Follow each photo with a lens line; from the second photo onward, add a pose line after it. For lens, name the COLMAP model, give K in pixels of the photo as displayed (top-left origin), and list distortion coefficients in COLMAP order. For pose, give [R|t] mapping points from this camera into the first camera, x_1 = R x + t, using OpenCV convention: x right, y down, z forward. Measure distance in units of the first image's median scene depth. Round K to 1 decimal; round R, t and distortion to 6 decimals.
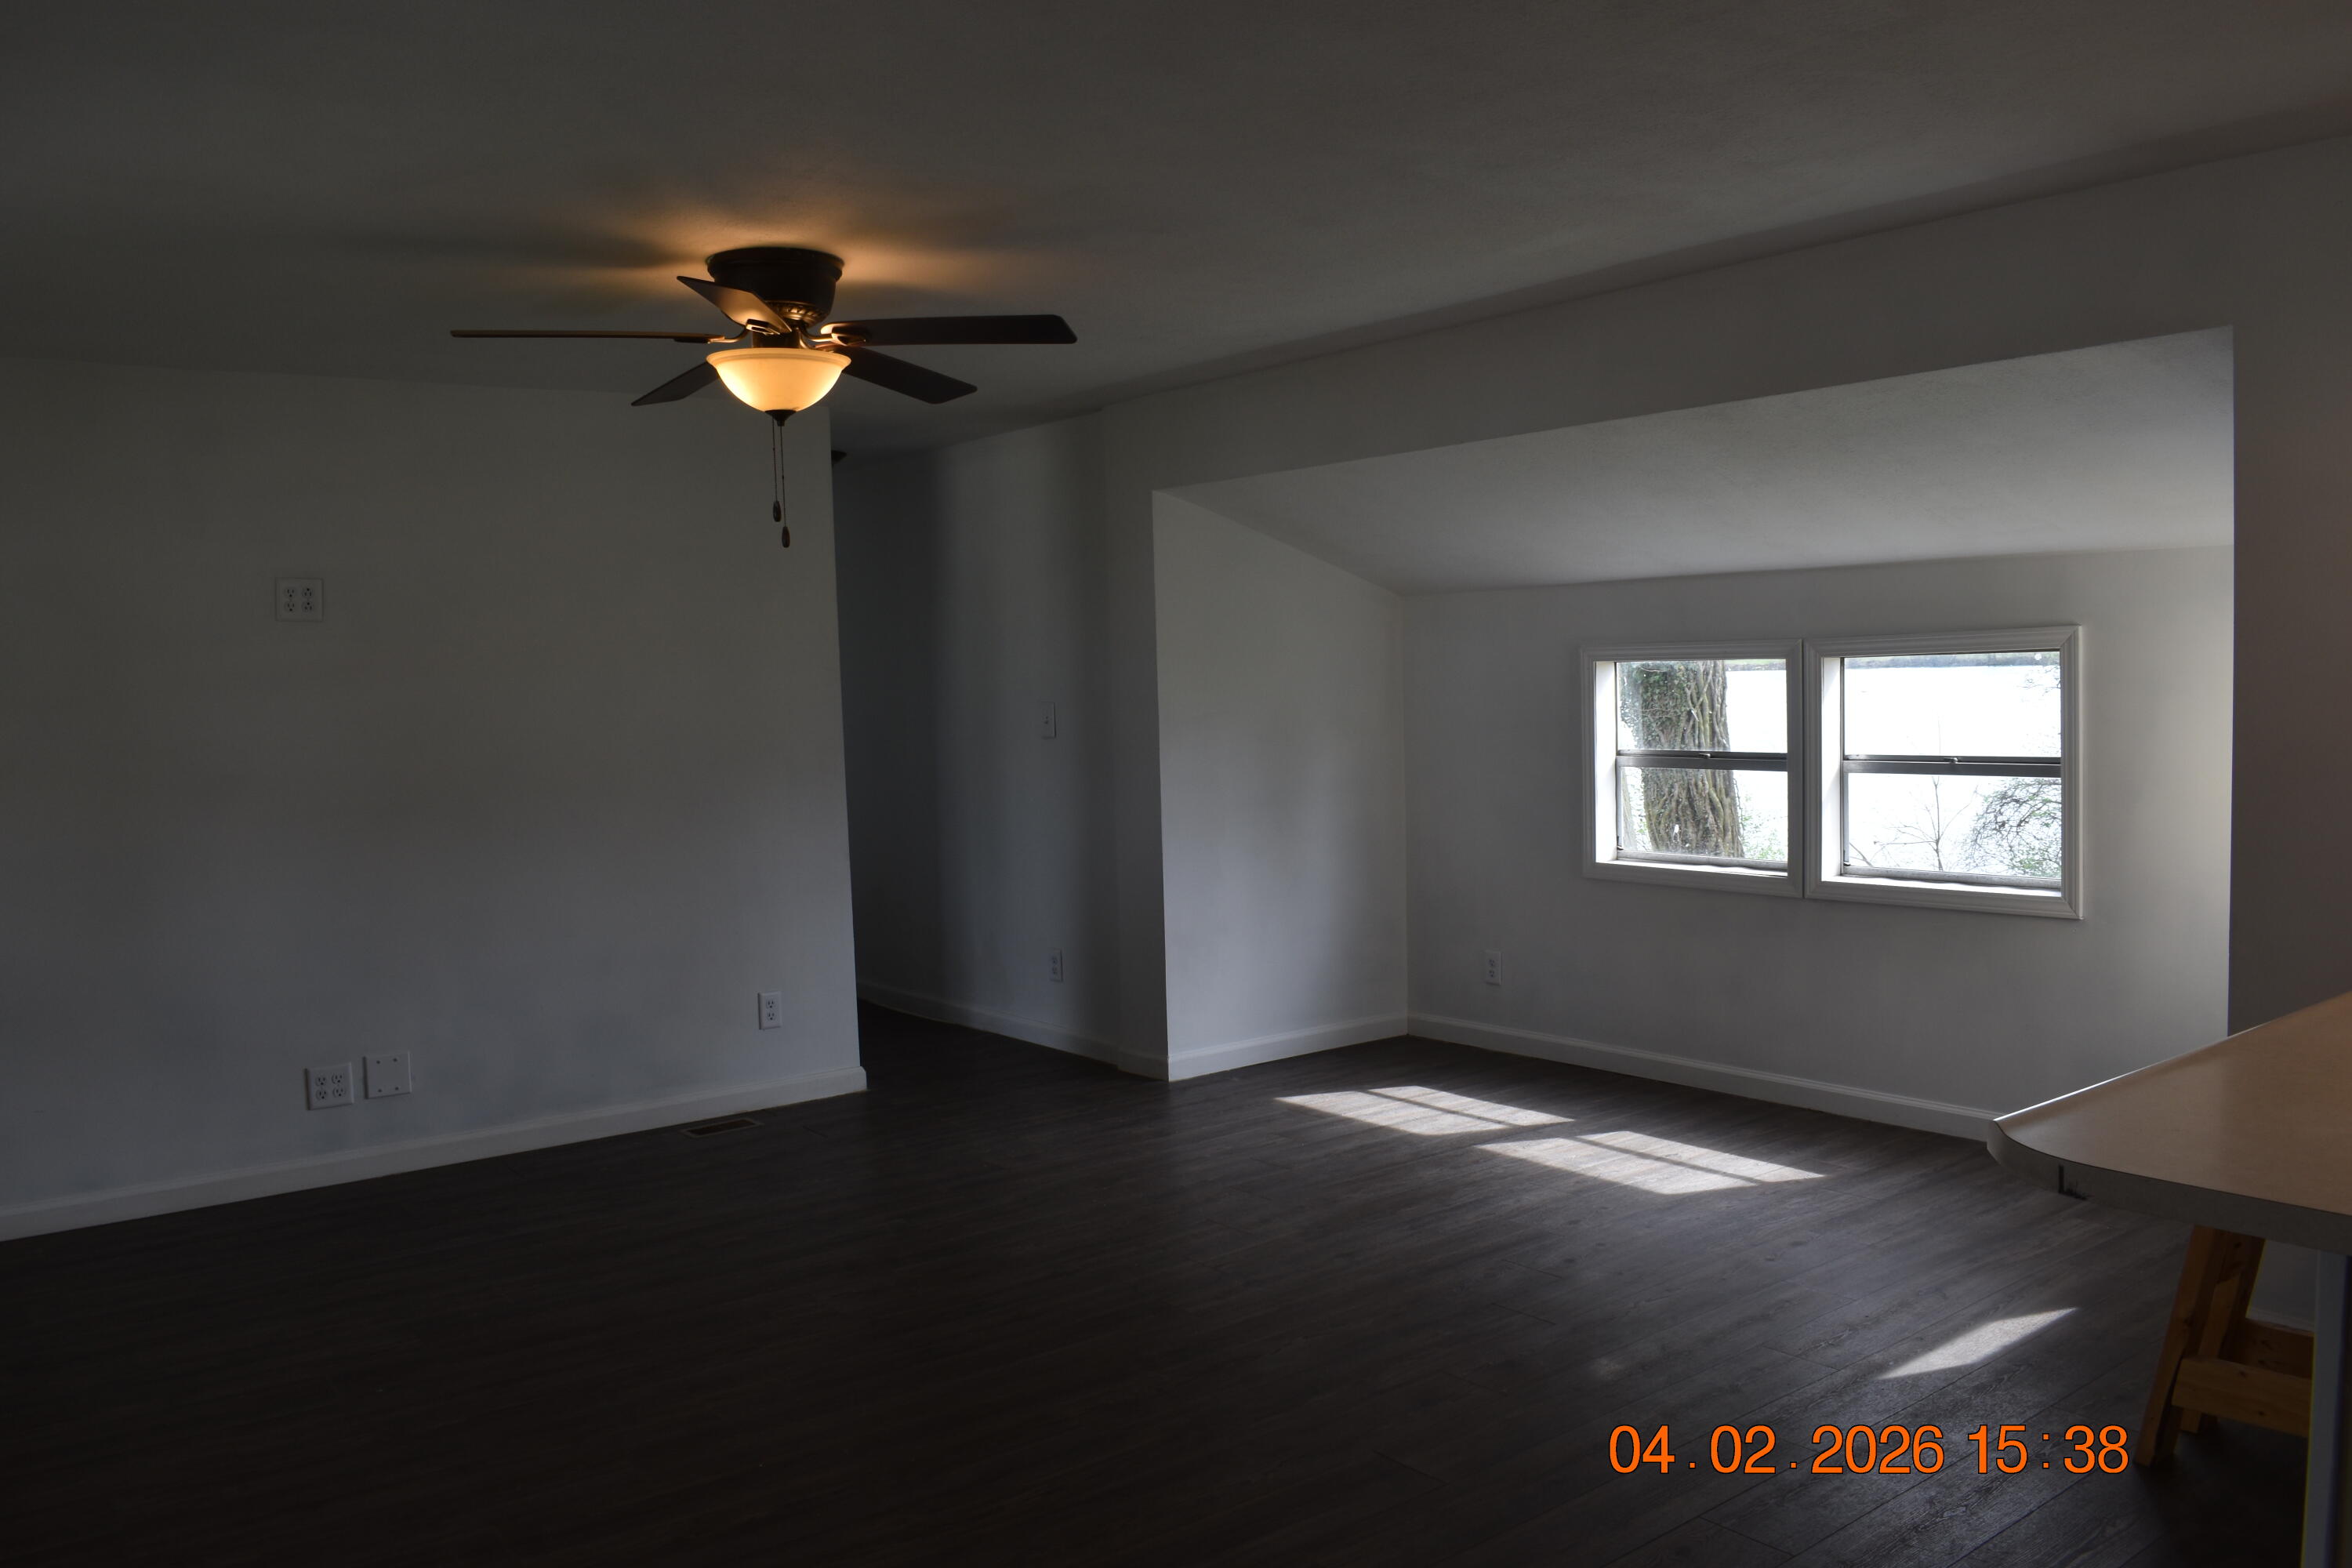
lens RADIAL K [[1827.1, 0, 1176.0], [0, 1827.1, 784.0], [0, 0, 1]] dist [-0.091686, 0.003946]
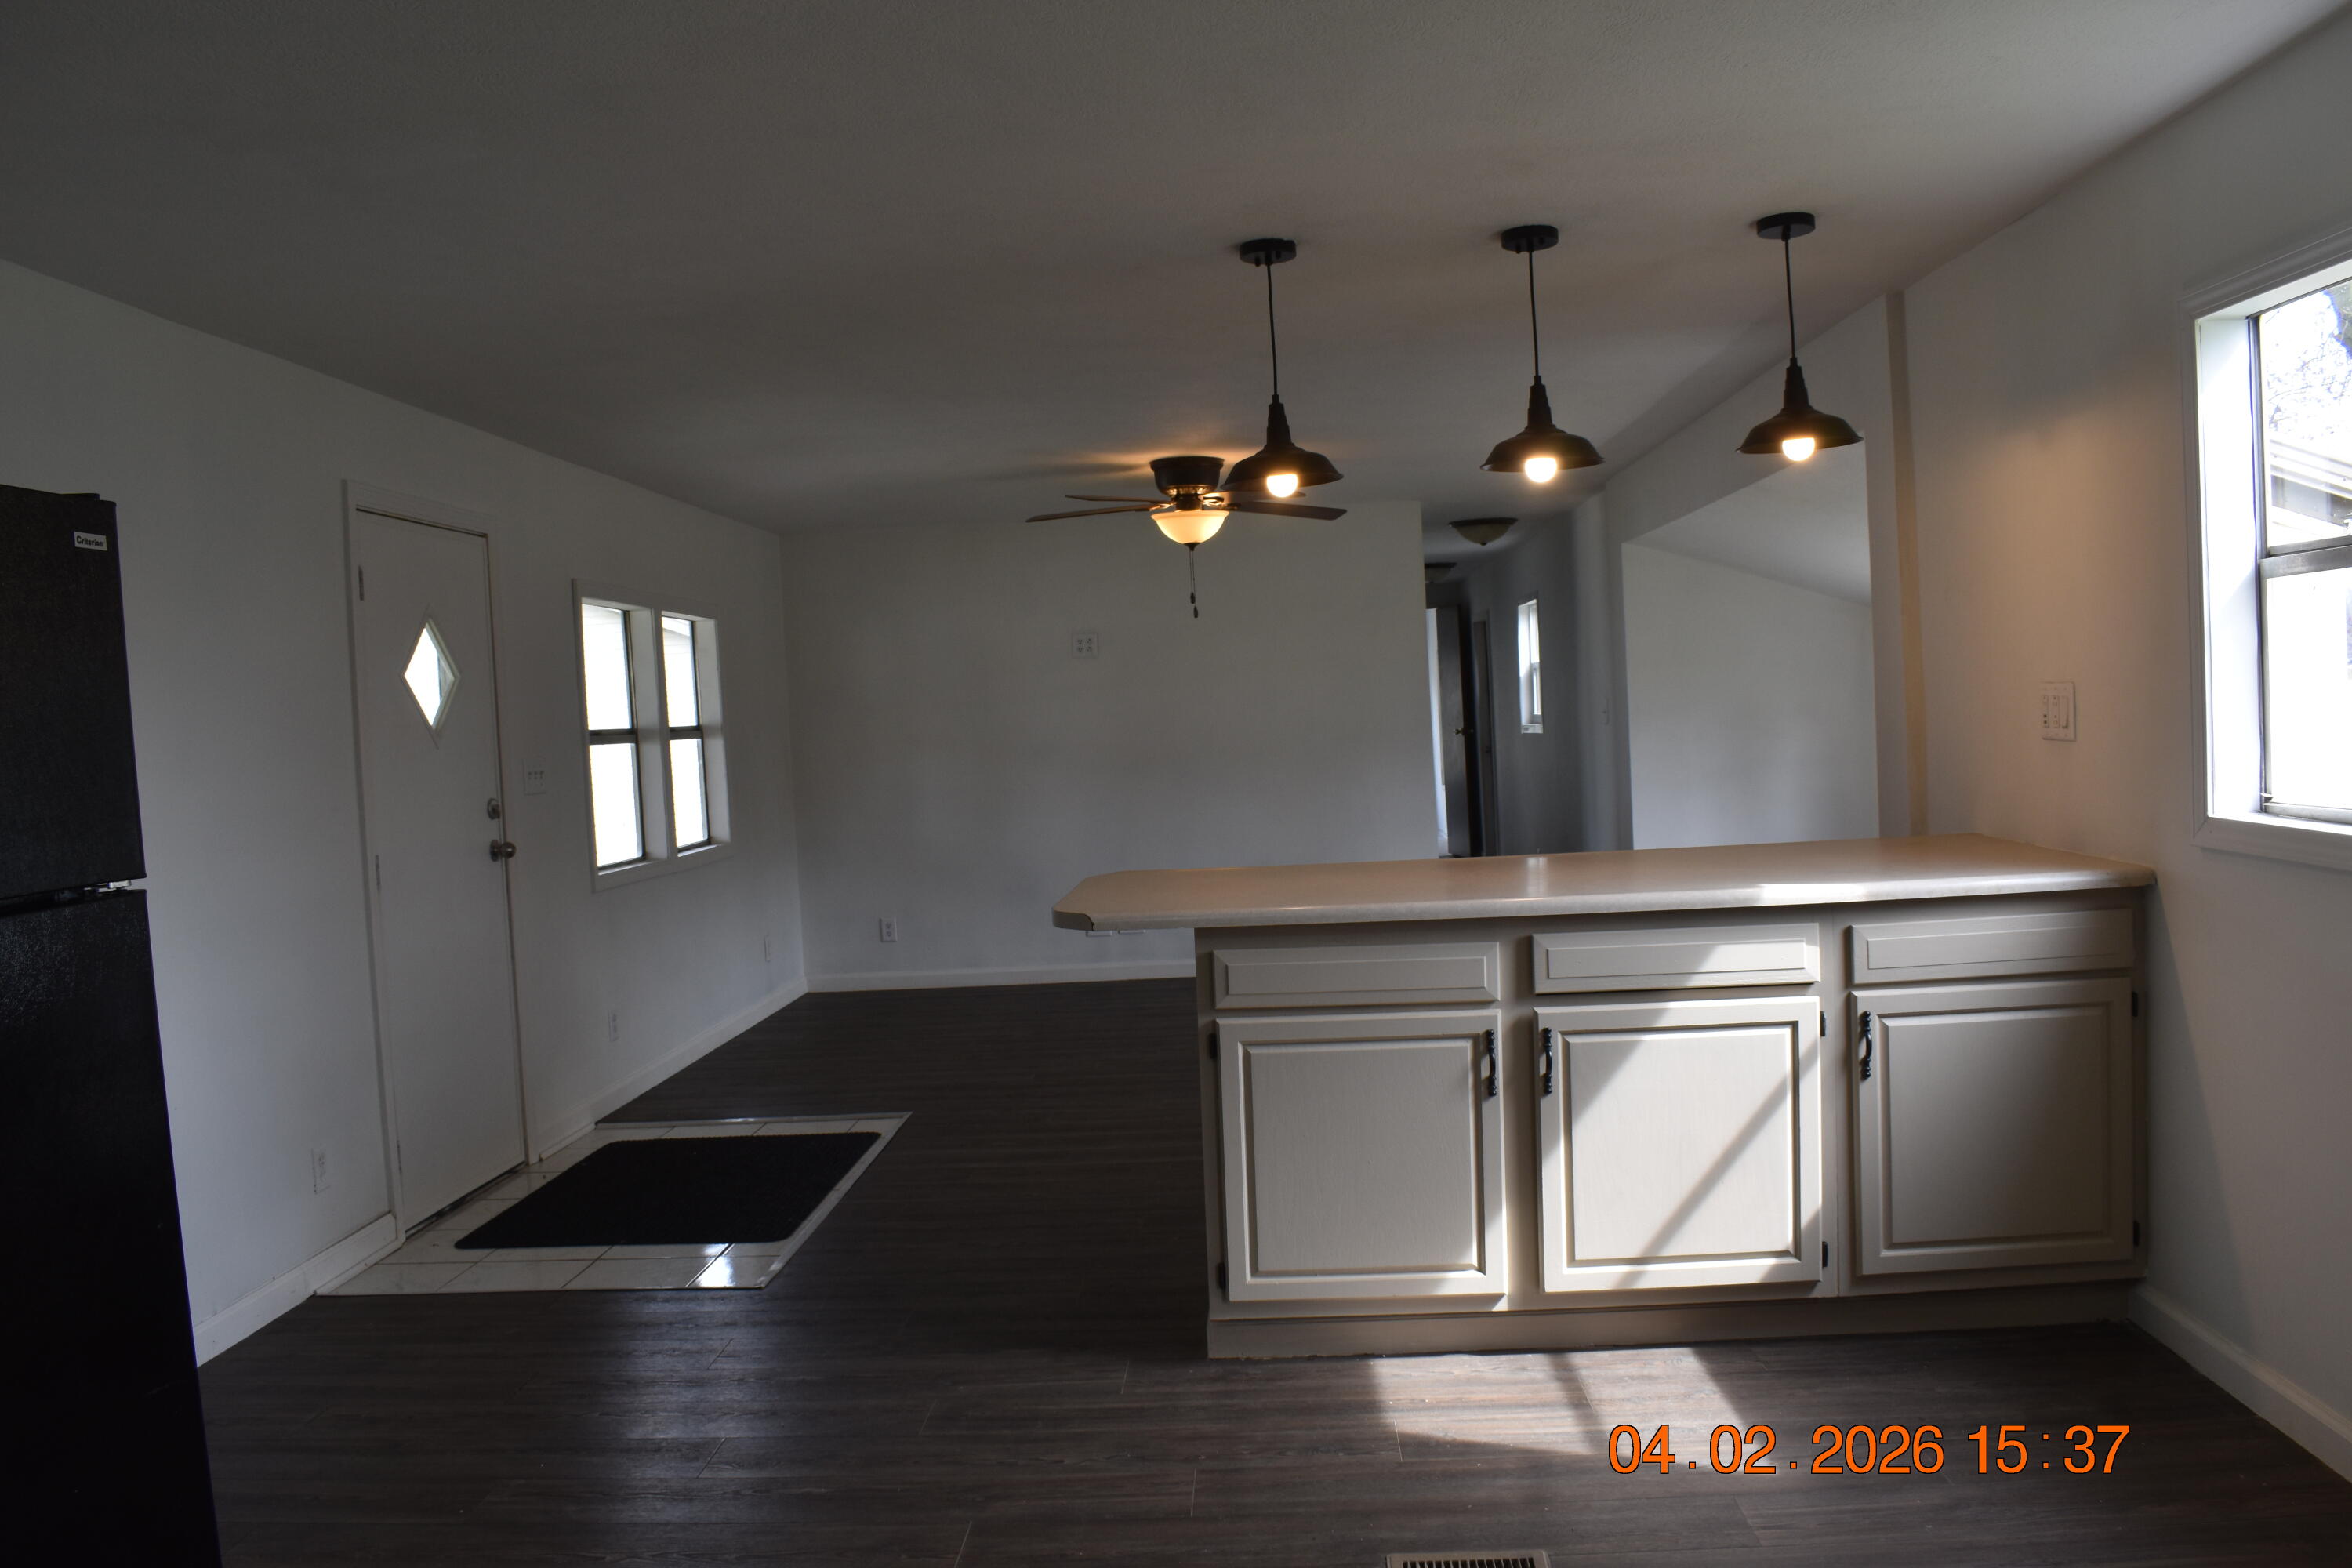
lens RADIAL K [[1827.1, 0, 1176.0], [0, 1827.1, 784.0], [0, 0, 1]] dist [-0.091686, 0.003946]
pose [[0.764691, 0.019303, -0.644107, 0.773130], [-0.017164, 0.999807, 0.009585, 0.015150], [0.644168, 0.003725, 0.764875, -0.332696]]
